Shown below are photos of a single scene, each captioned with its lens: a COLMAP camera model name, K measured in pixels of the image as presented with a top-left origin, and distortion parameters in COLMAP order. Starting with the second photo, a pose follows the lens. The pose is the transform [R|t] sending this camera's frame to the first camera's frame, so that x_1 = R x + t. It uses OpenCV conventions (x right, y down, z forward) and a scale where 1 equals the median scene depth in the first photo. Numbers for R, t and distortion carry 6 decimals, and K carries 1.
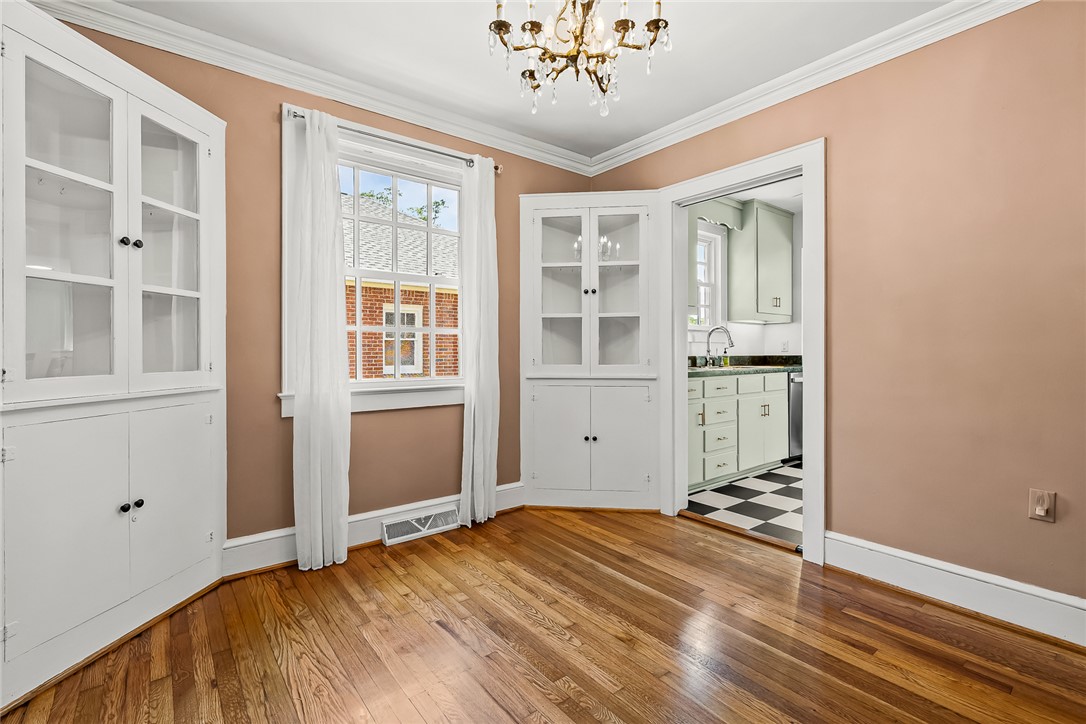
lens RADIAL K [[487.7, 0, 556.1], [0, 487.7, 348.5], [0, 0, 1]] dist [-0.010735, 0.003728]
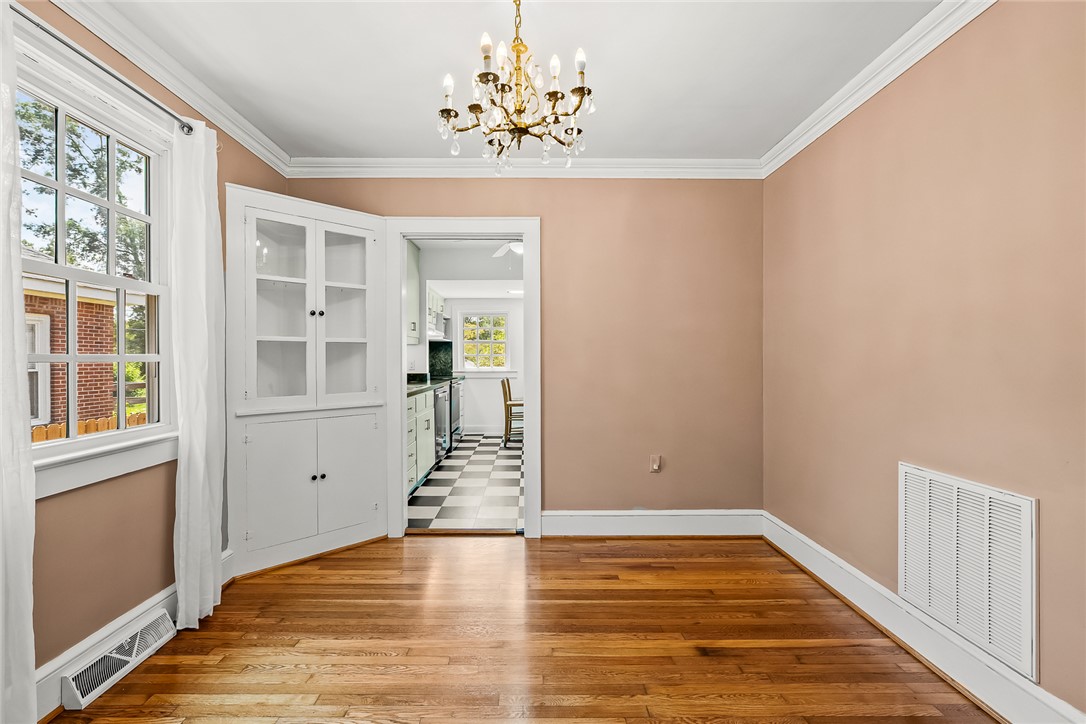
lens RADIAL K [[487.7, 0, 527.8], [0, 487.7, 356.9], [0, 0, 1]] dist [-0.010735, 0.003728]
pose [[0.629670, 0.001339, 0.776862, -0.428603], [-0.001326, 0.999999, -0.000649, -0.041163], [-0.776862, -0.000621, 0.629671, 0.151965]]
